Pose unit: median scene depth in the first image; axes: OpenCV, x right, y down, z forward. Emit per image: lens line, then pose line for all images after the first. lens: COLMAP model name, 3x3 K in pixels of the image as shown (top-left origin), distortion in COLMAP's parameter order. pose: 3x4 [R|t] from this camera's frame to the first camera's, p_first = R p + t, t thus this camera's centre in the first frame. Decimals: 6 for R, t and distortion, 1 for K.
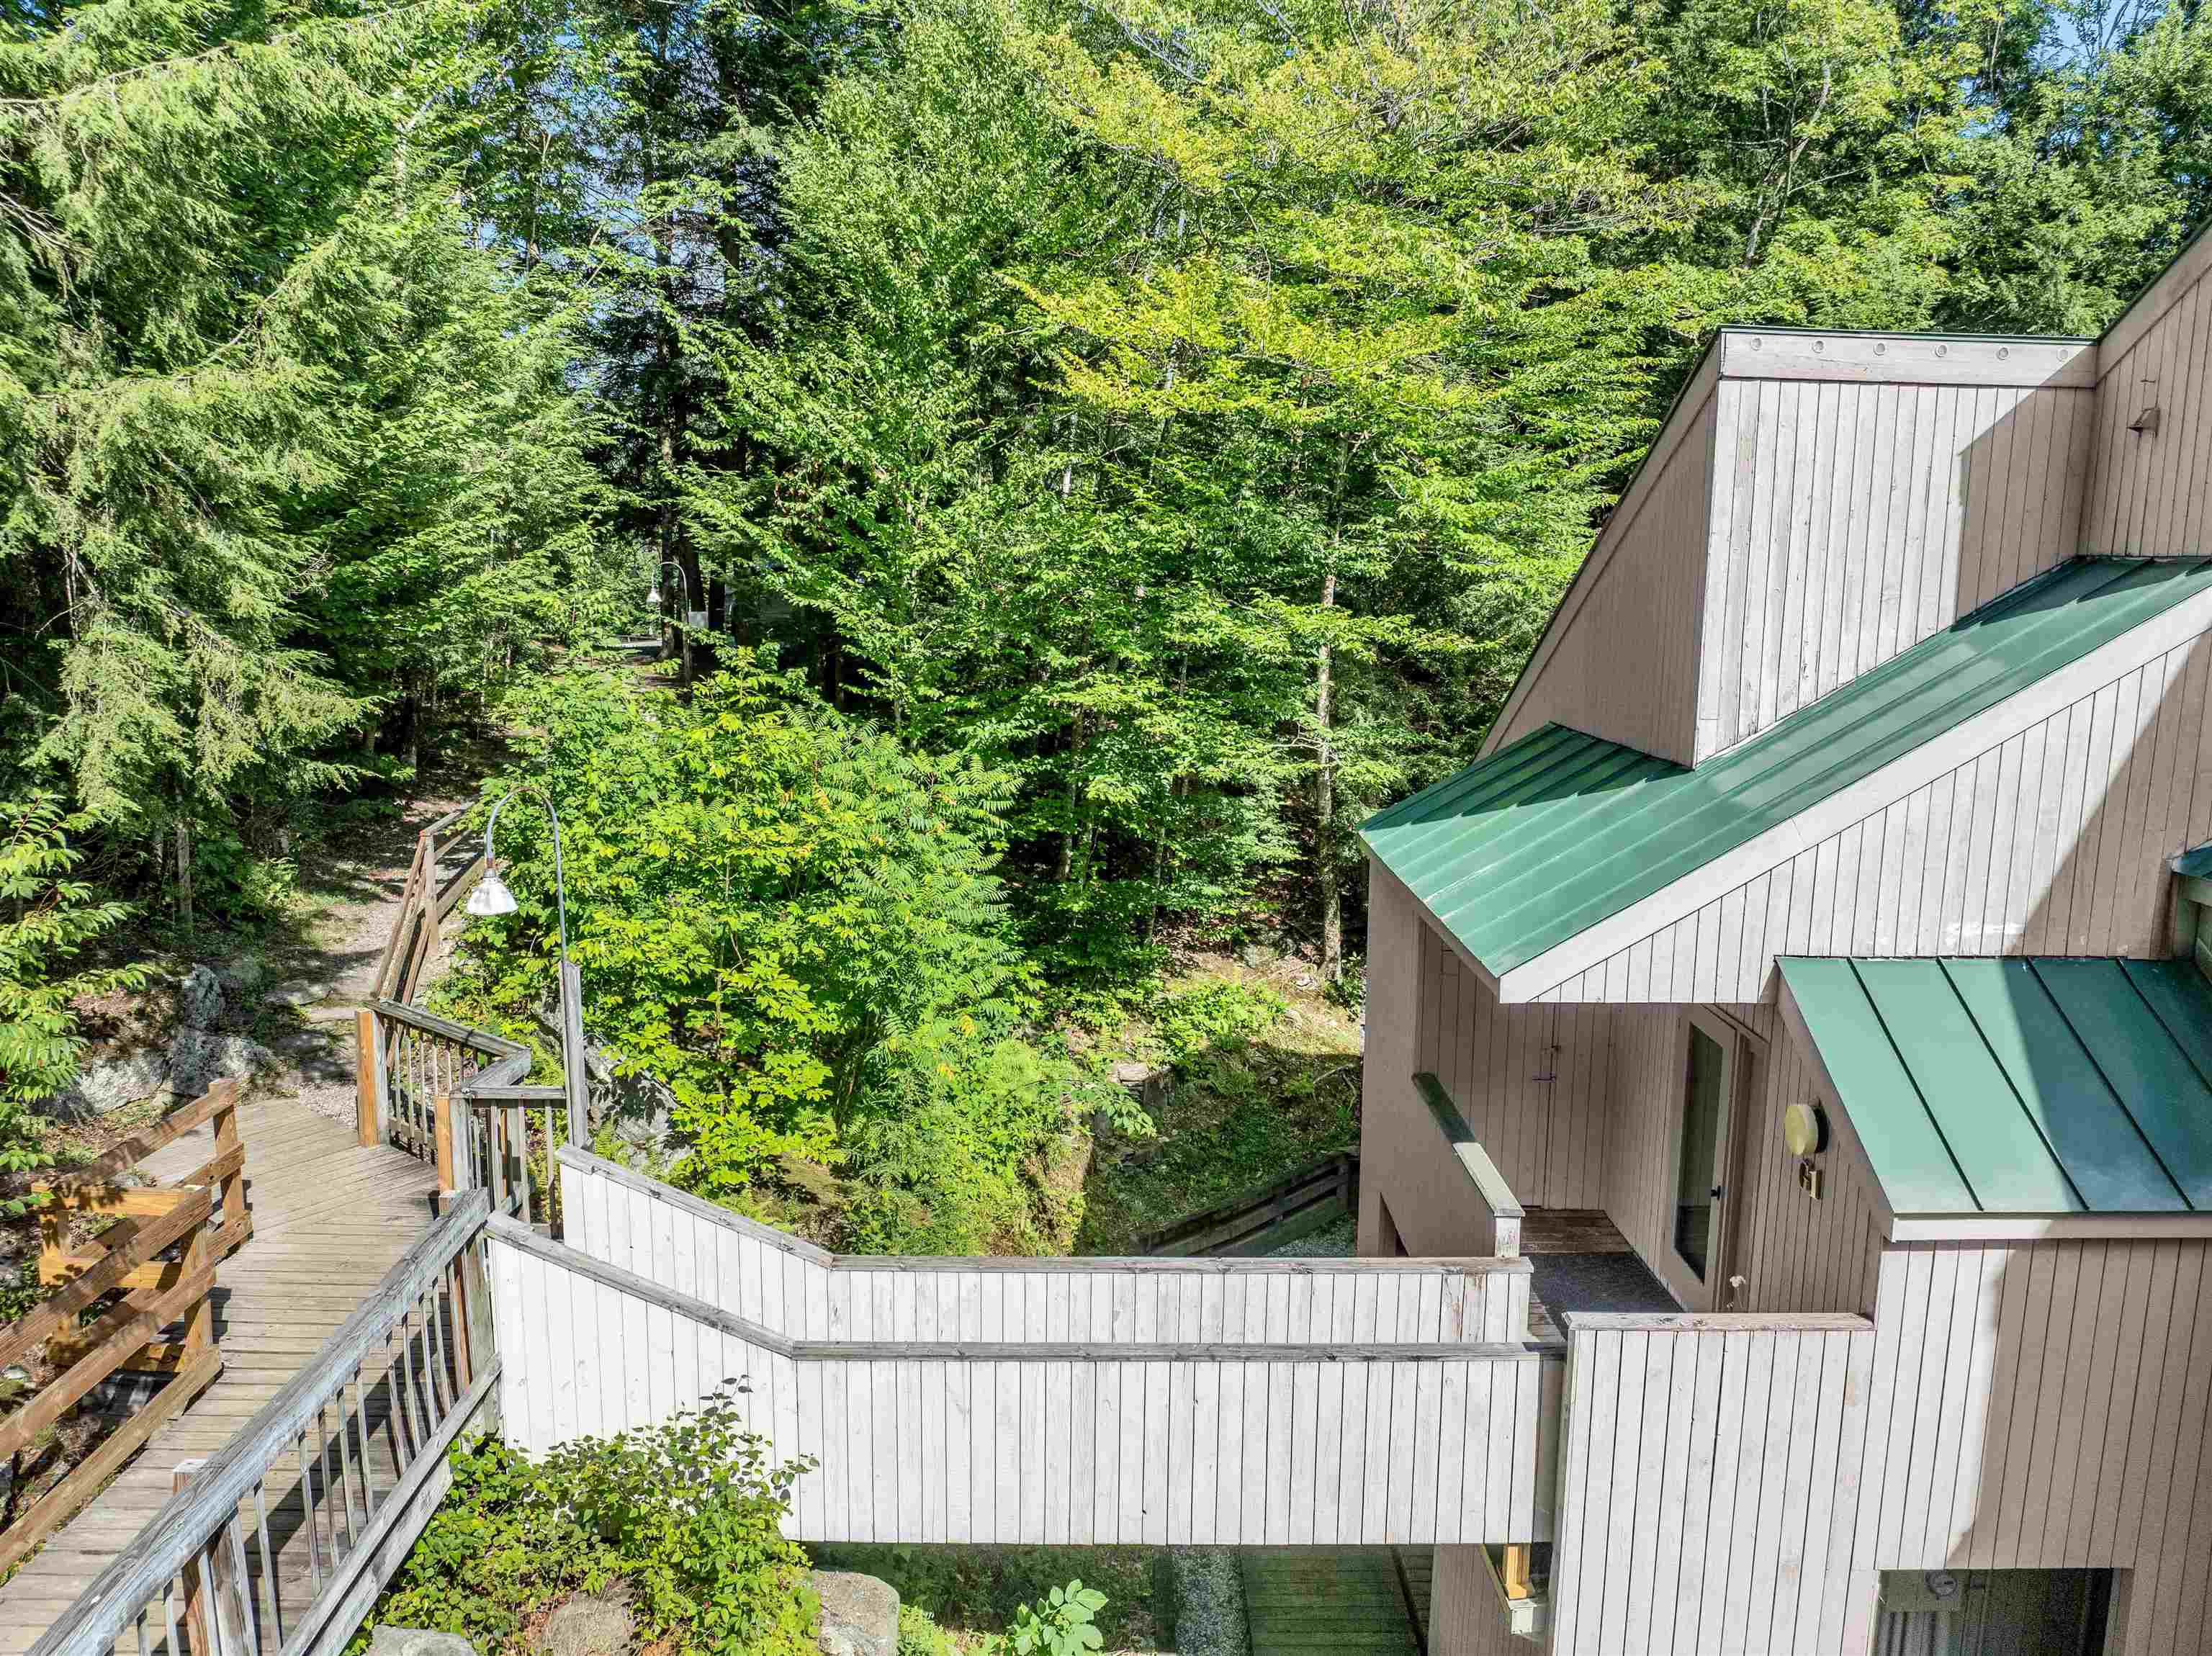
lens RADIAL K [[1551.0, 0, 1107.6], [0, 1551.0, 818.7], [0, 0, 1]] dist [-0.043540, 0.009797]
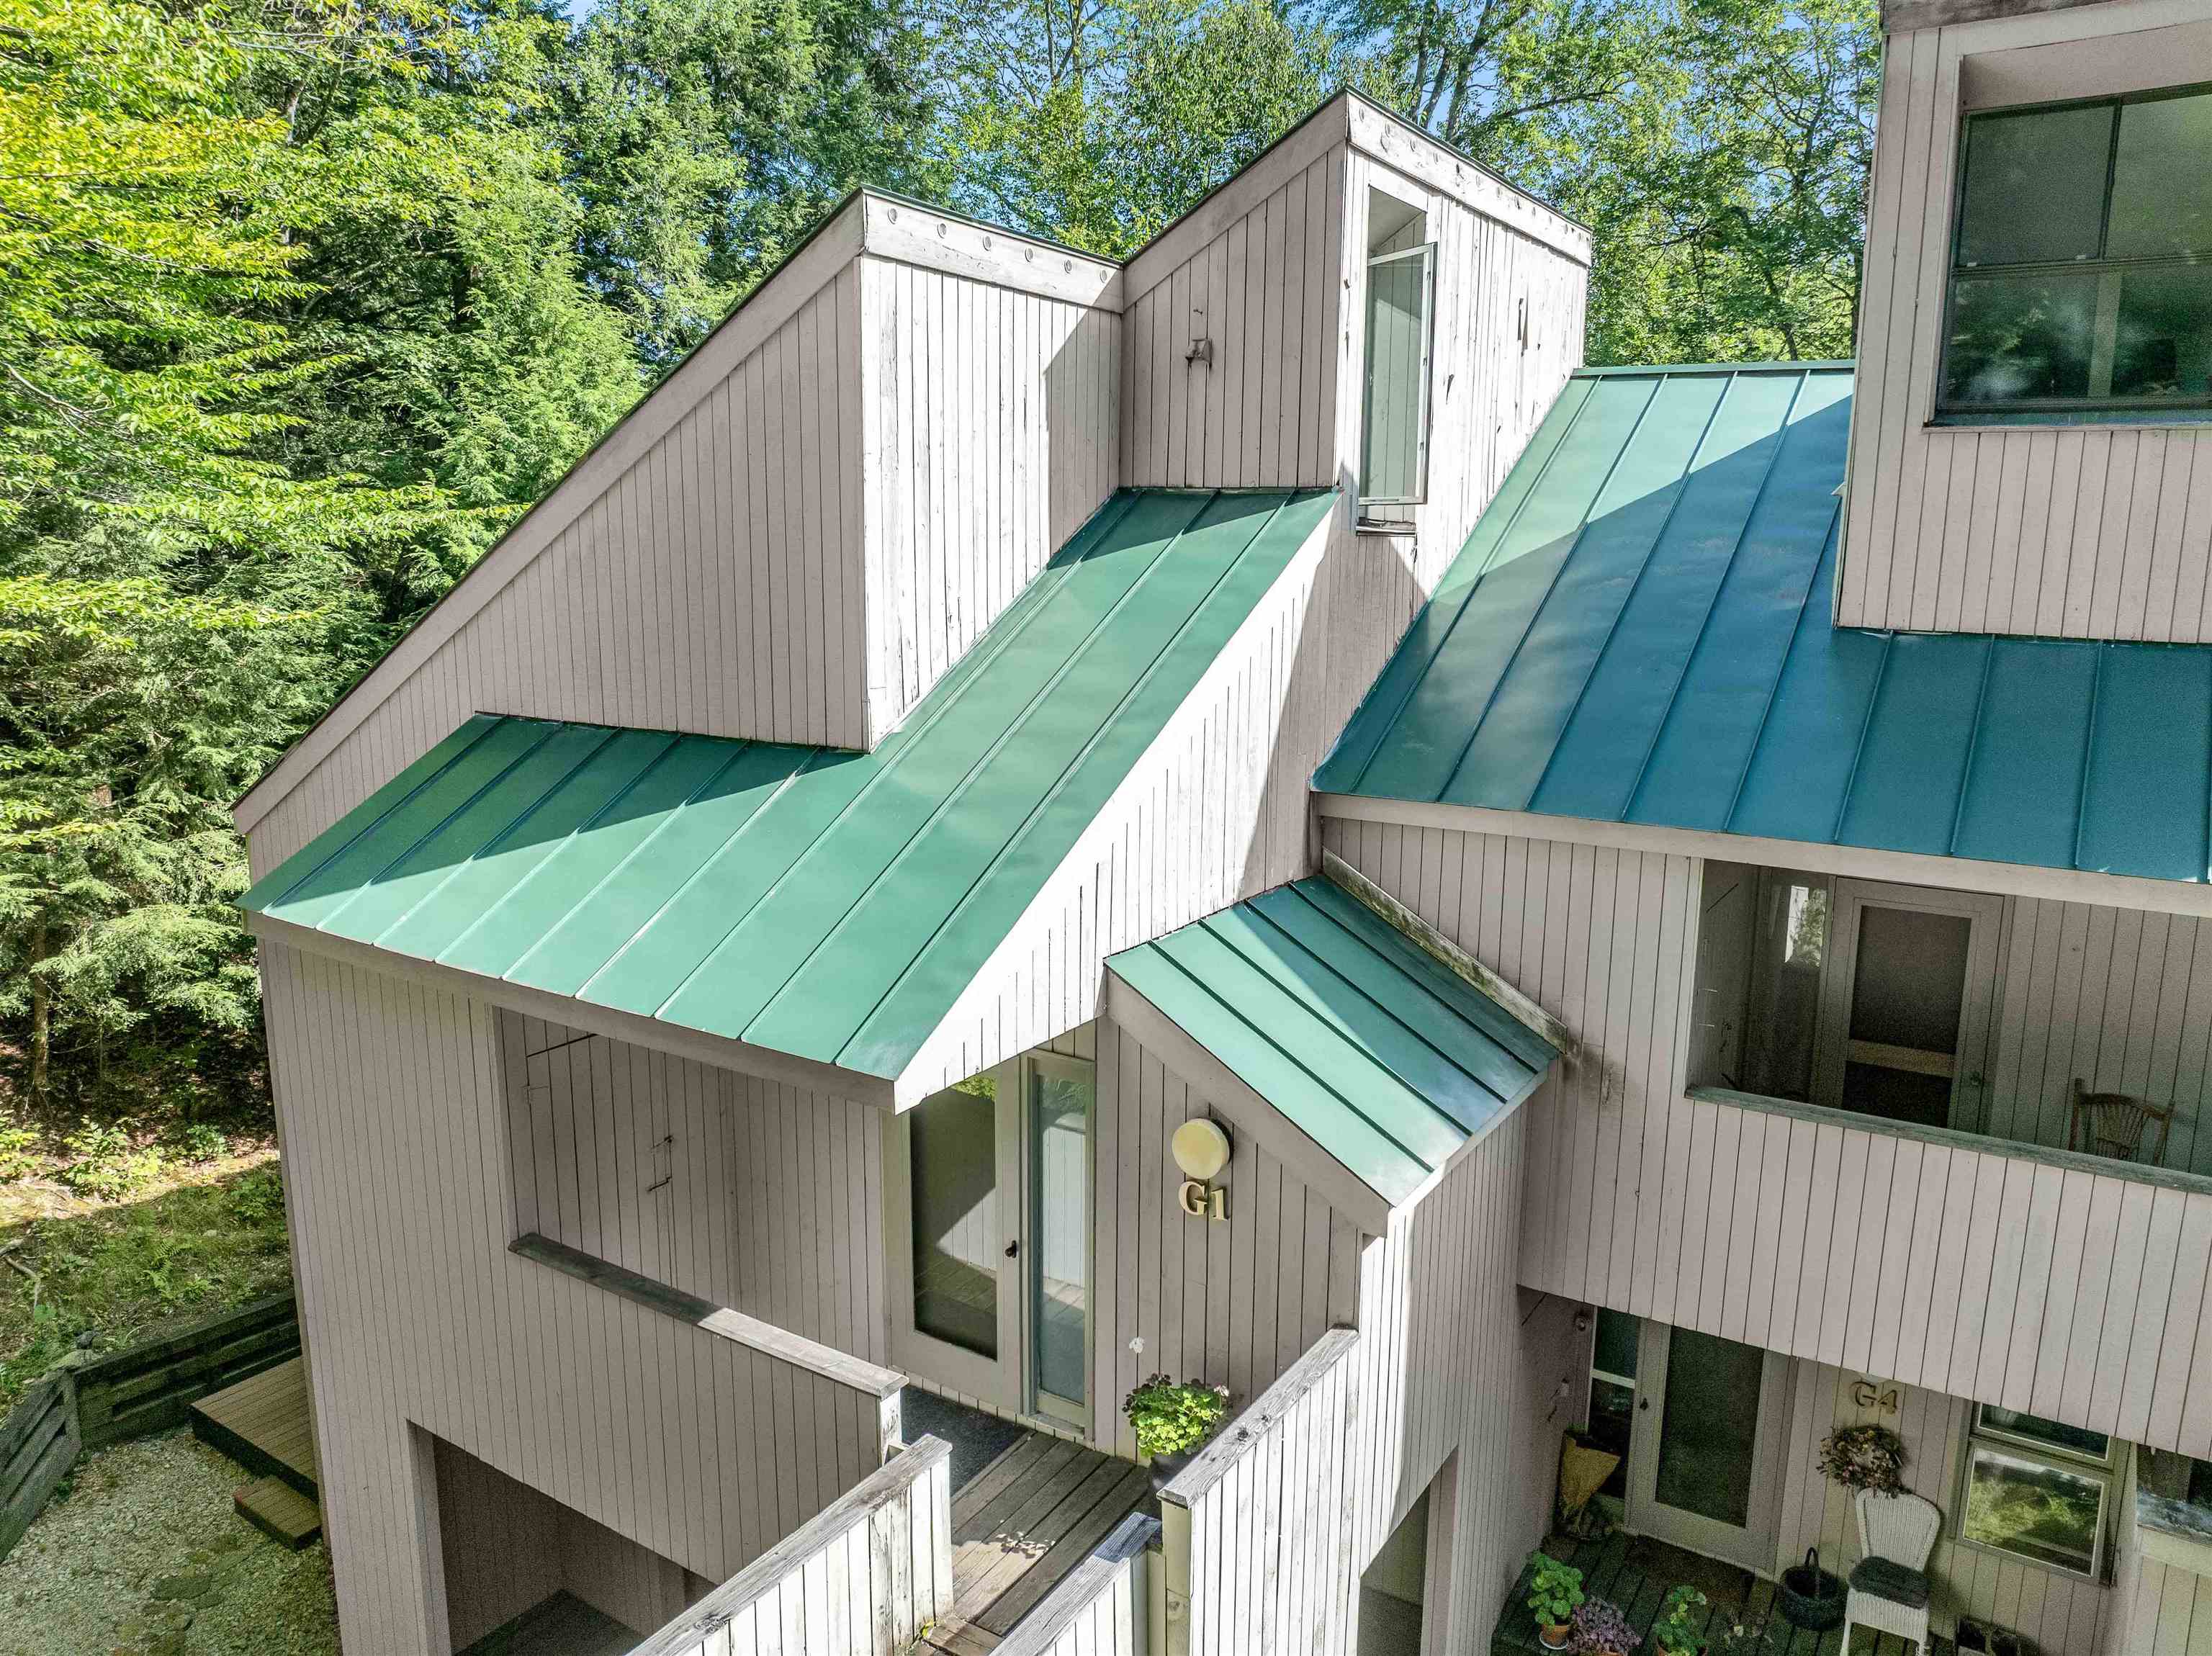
lens RADIAL K [[1551.0, 0, 1105.4], [0, 1551.0, 844.1], [0, 0, 1]] dist [-0.043540, 0.009797]
pose [[0.546204, -0.169822, 0.820257, -0.227465], [0.134359, 0.984316, 0.114319, -0.063025], [-0.826807, 0.047768, 0.560454, 0.470494]]
